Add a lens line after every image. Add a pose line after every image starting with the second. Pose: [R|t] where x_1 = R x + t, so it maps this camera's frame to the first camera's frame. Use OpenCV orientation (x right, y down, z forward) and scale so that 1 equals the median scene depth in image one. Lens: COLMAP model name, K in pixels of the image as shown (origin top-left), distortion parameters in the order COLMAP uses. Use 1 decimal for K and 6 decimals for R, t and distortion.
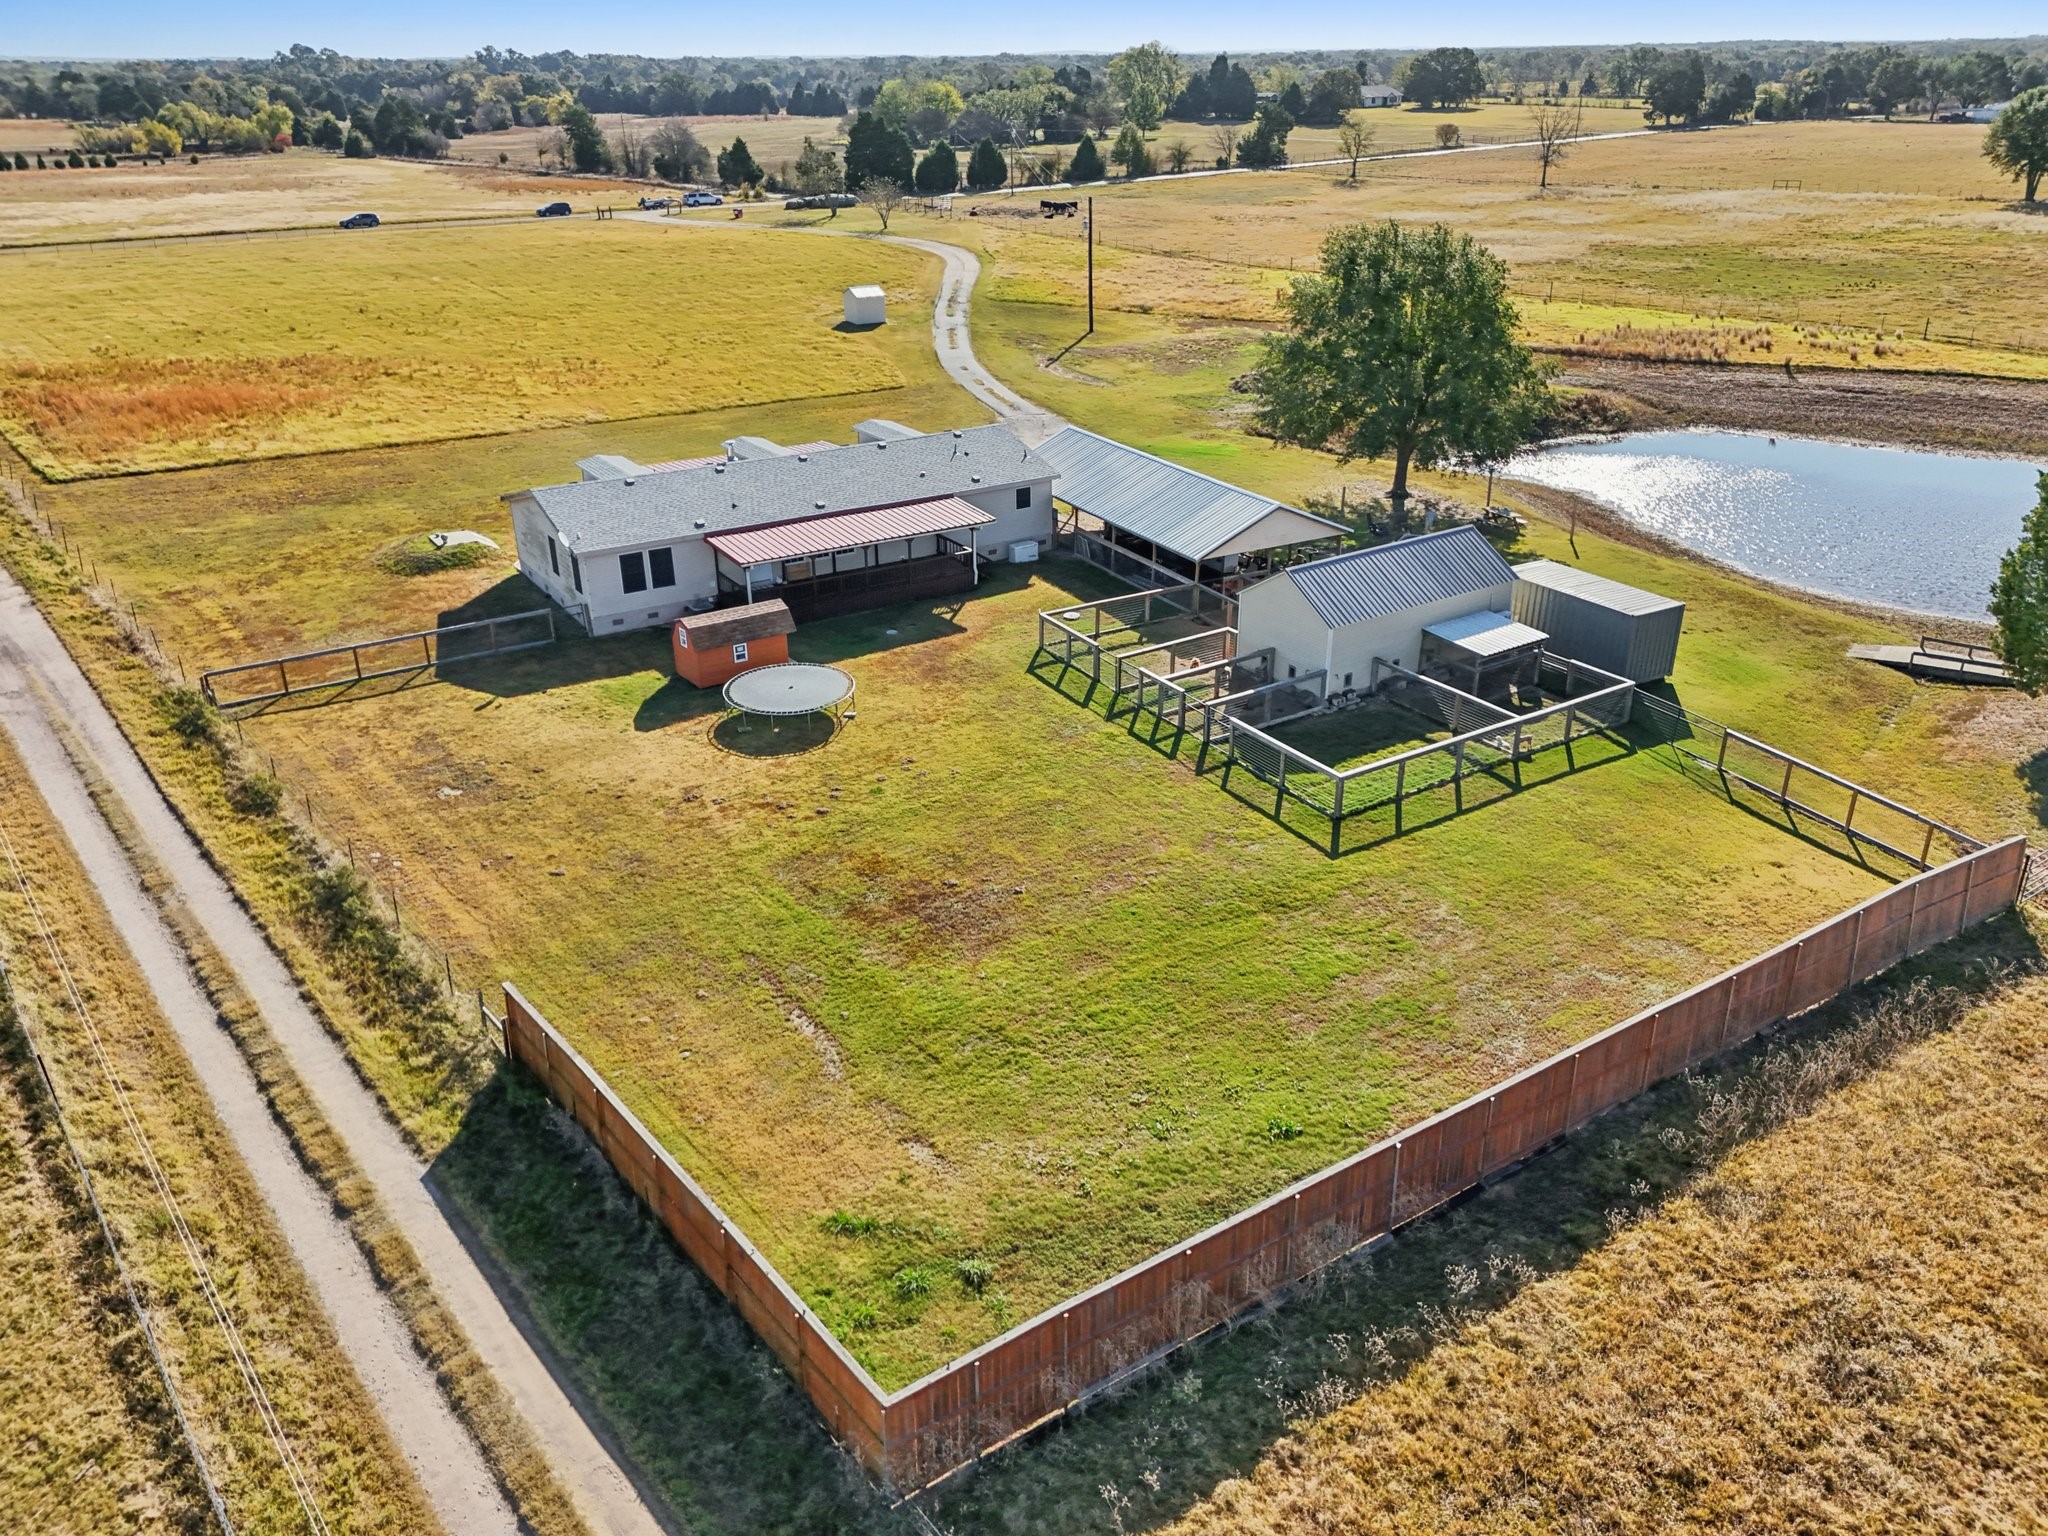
lens RADIAL K [[1564.6, 0, 1024.0], [0, 1564.6, 768.0], [0, 0, 1]] dist [0.079124, -0.096606]
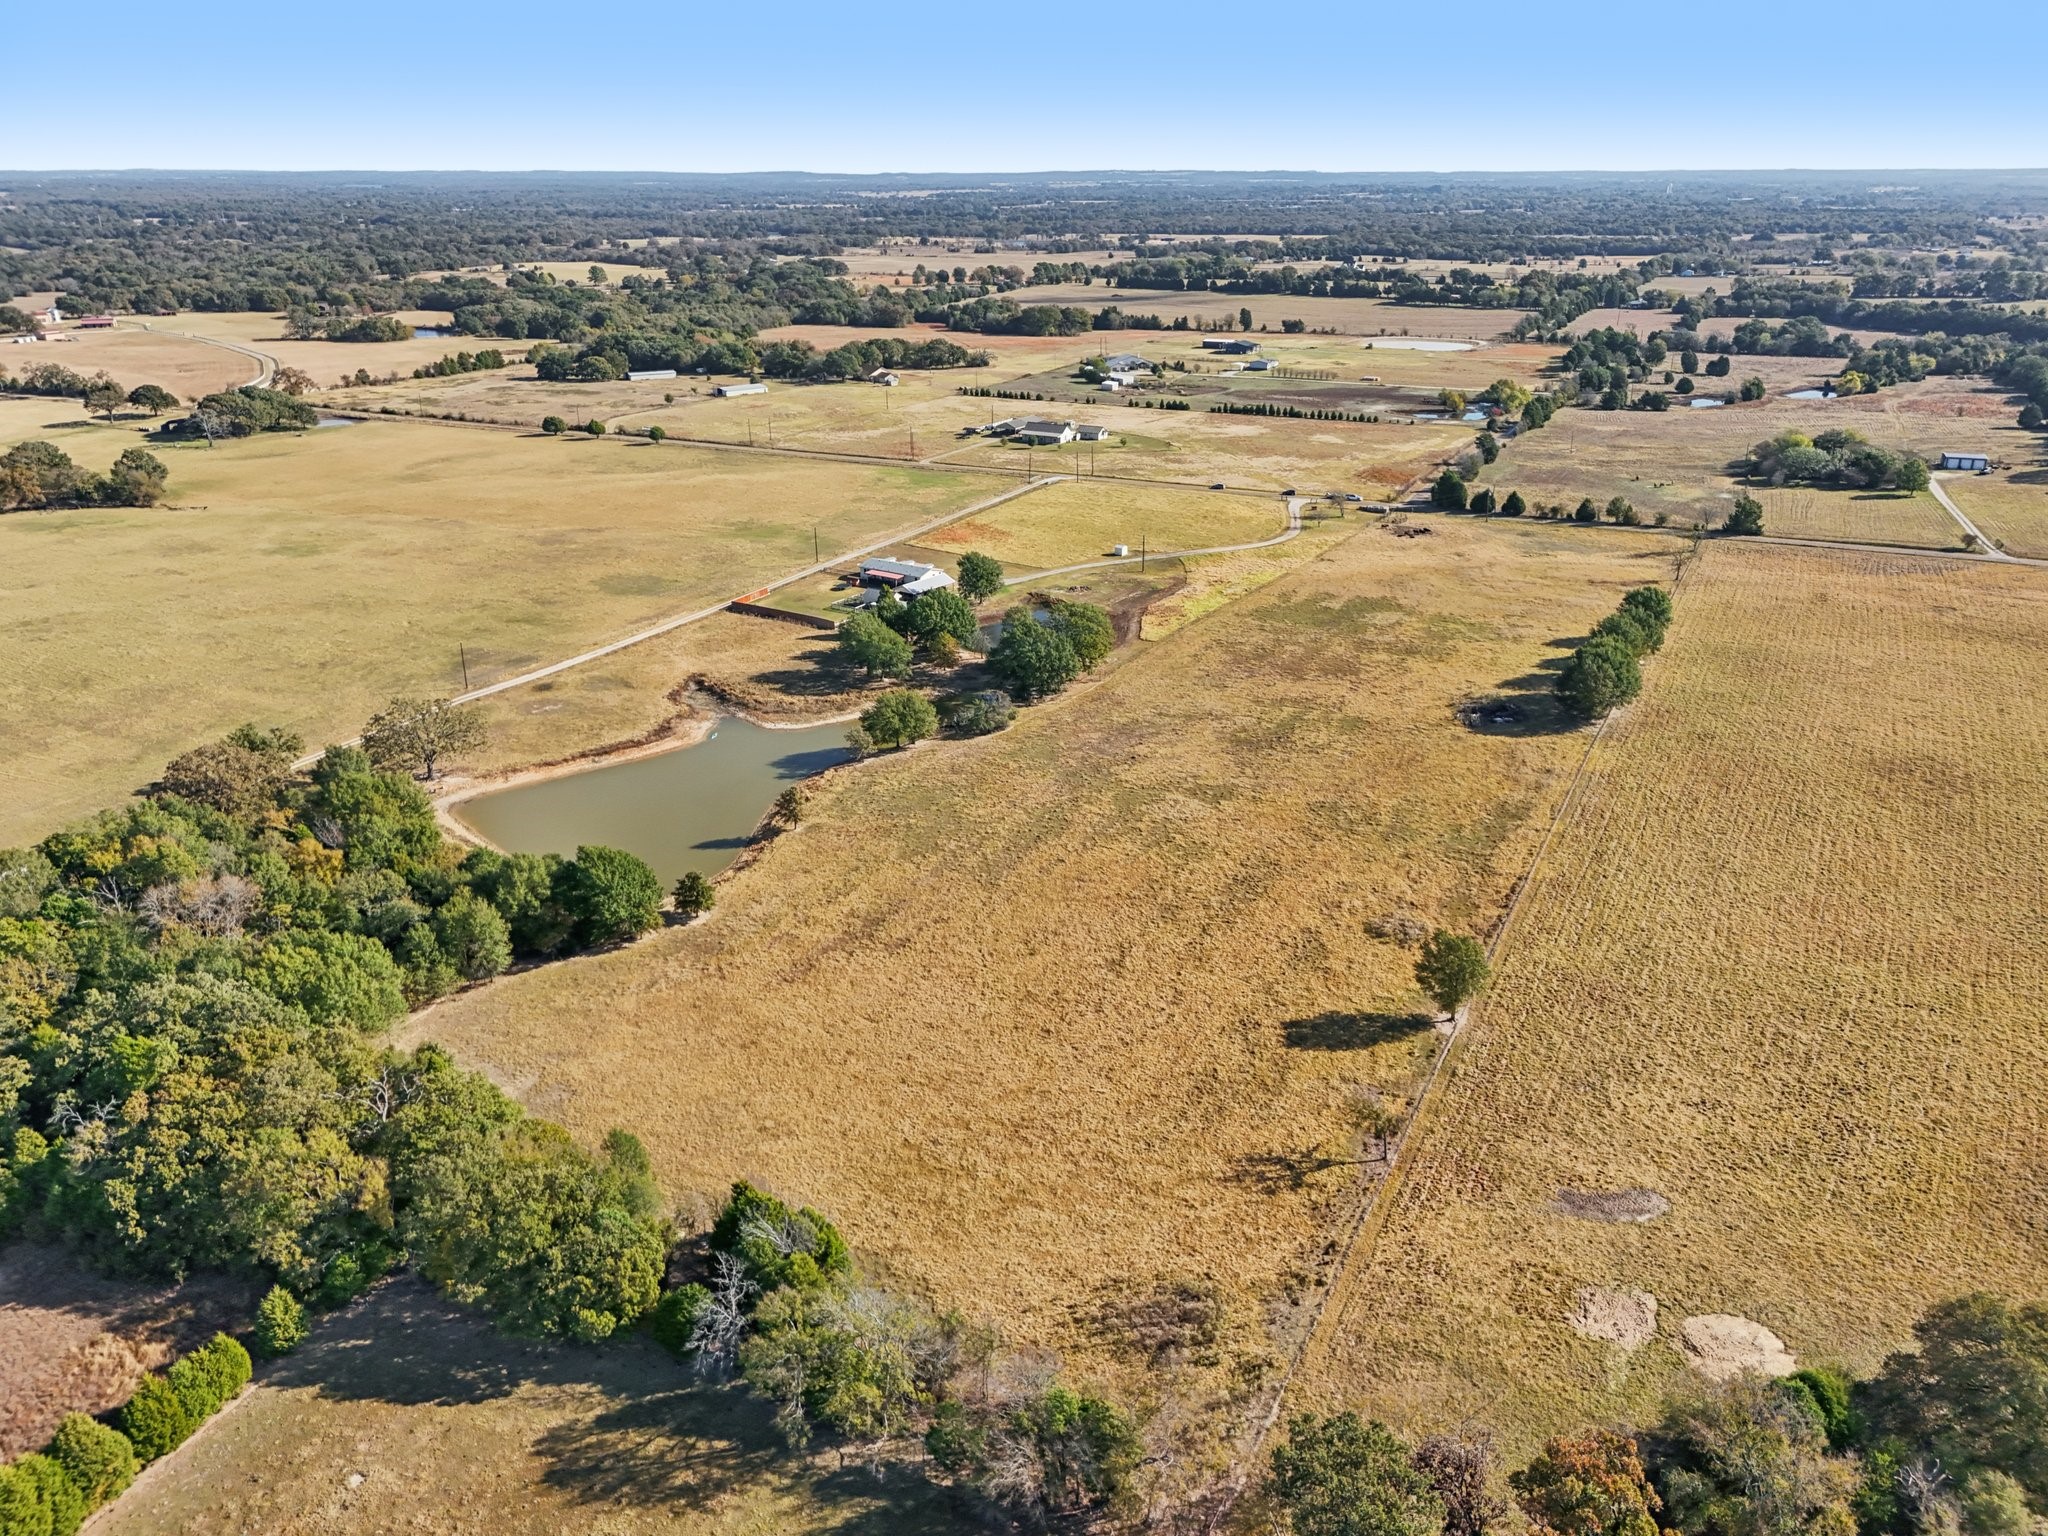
lens RADIAL K [[1564.6, 0, 1024.0], [0, 1564.6, 768.0], [0, 0, 1]] dist [0.079124, -0.096606]
pose [[0.364107, 0.336851, -0.868307, 5.971380], [-0.378169, 0.905461, 0.192687, -0.896612], [0.851125, 0.258208, 0.457071, -1.233154]]
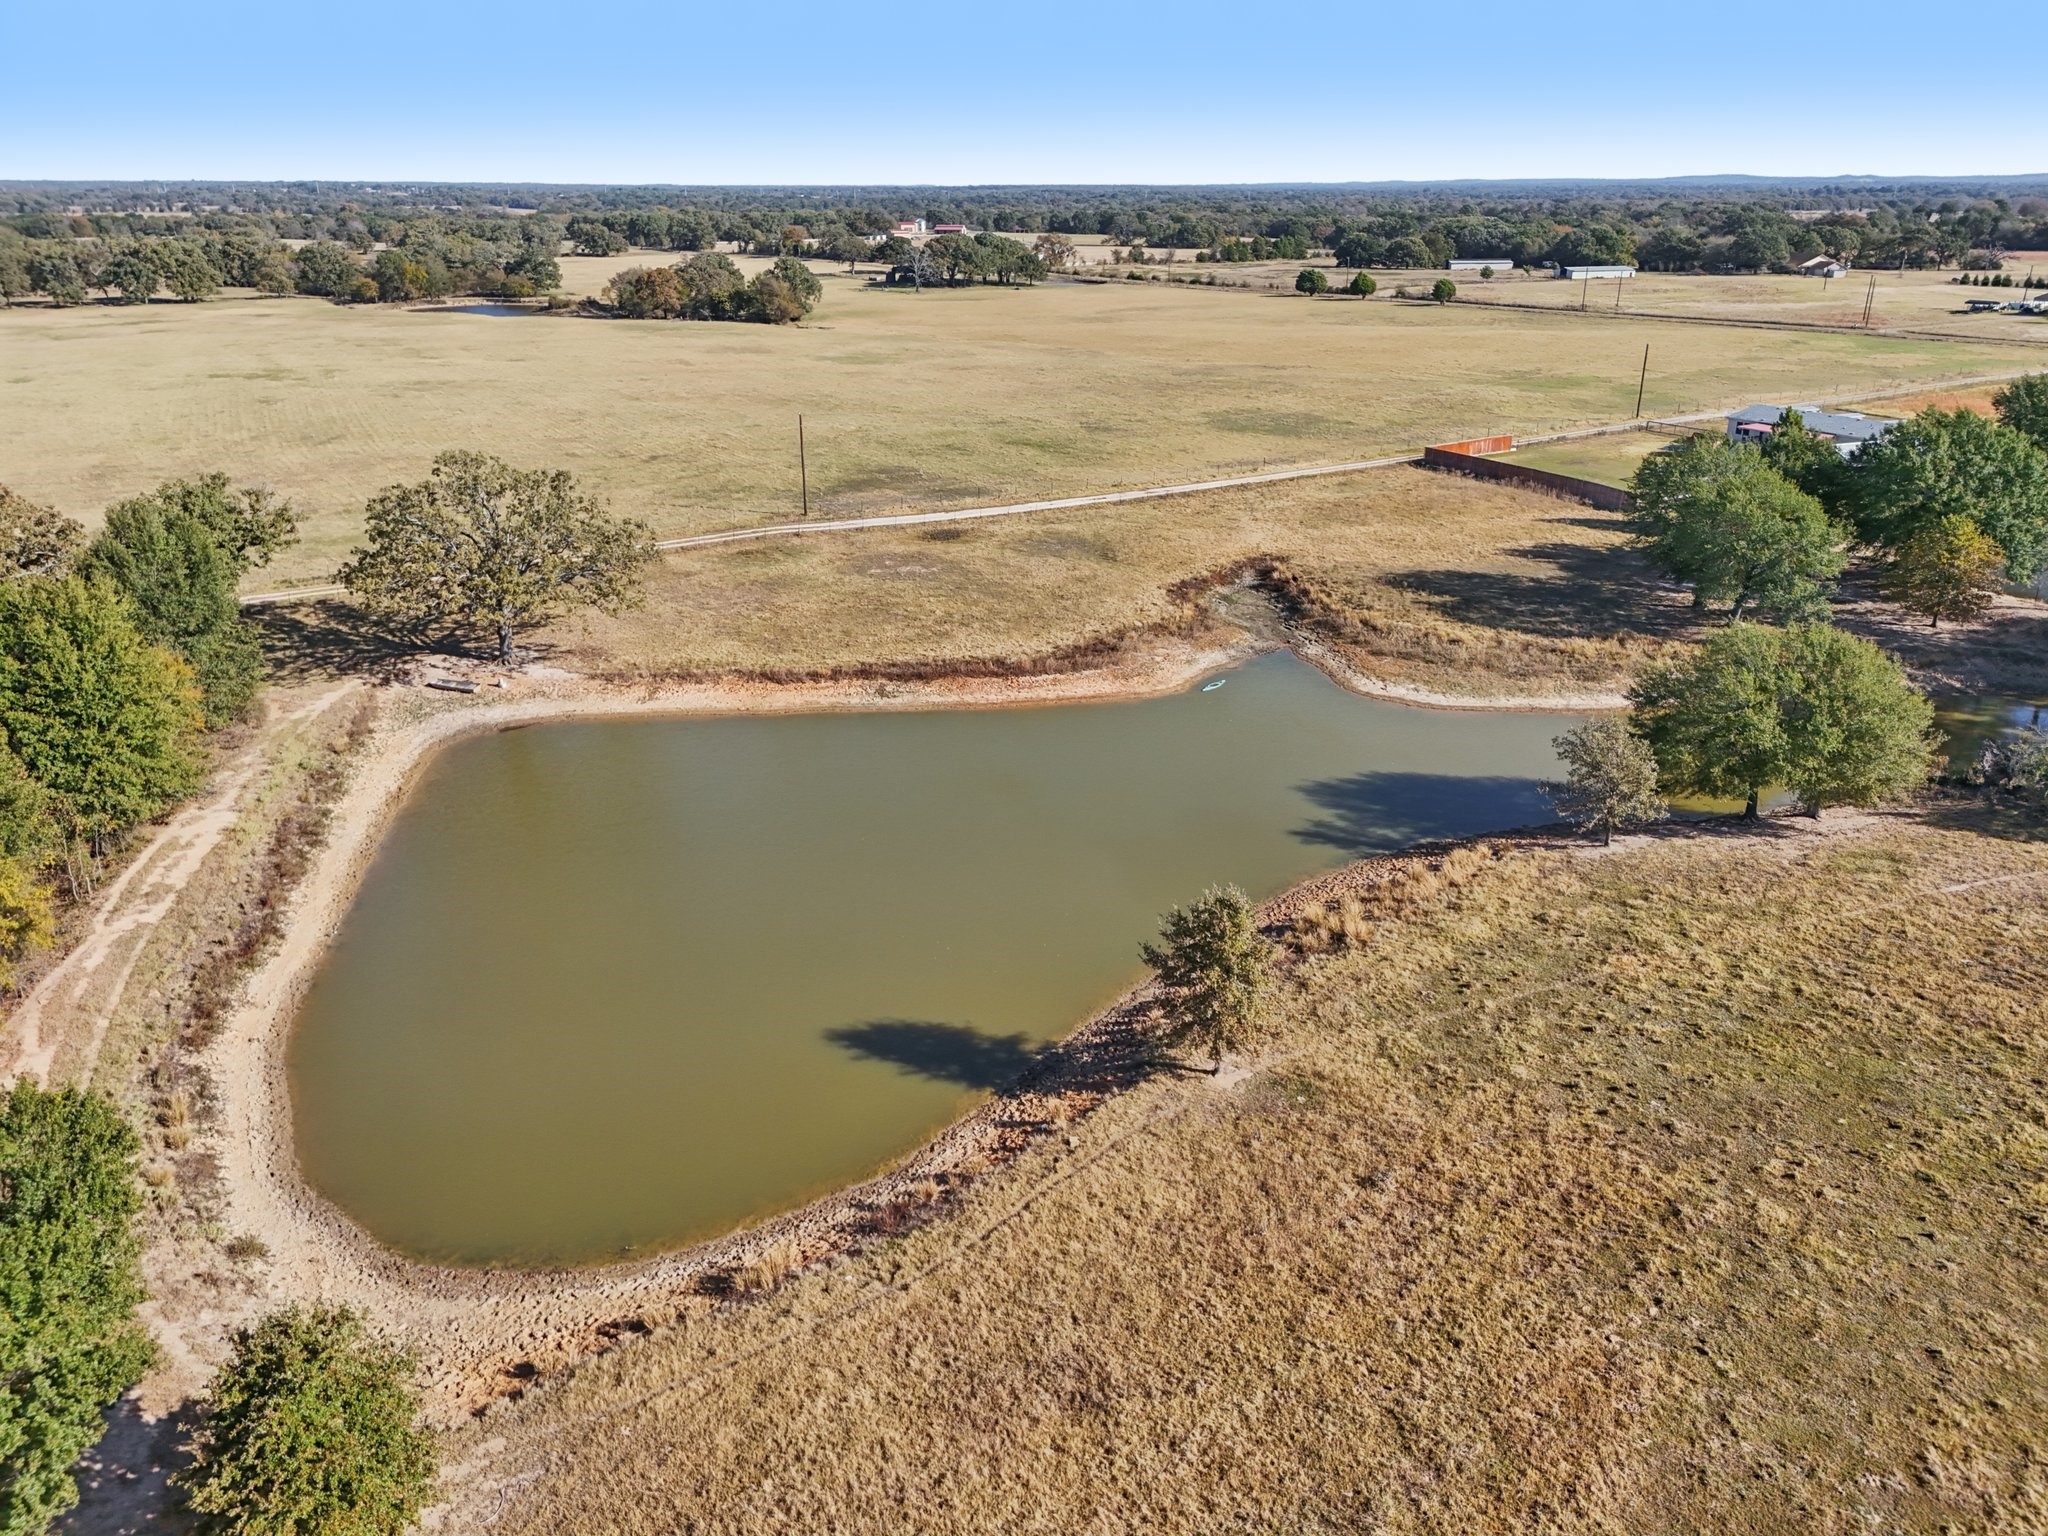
lens RADIAL K [[1527.1, 0, 1022.0], [0, 1527.1, 810.7], [0, 0, 1]] dist [0.072668, -0.075102]
pose [[-0.165092, 0.378340, -0.910826, 3.046408], [-0.406751, 0.815187, 0.412339, -0.203600], [0.898498, 0.438553, 0.019309, -0.014981]]
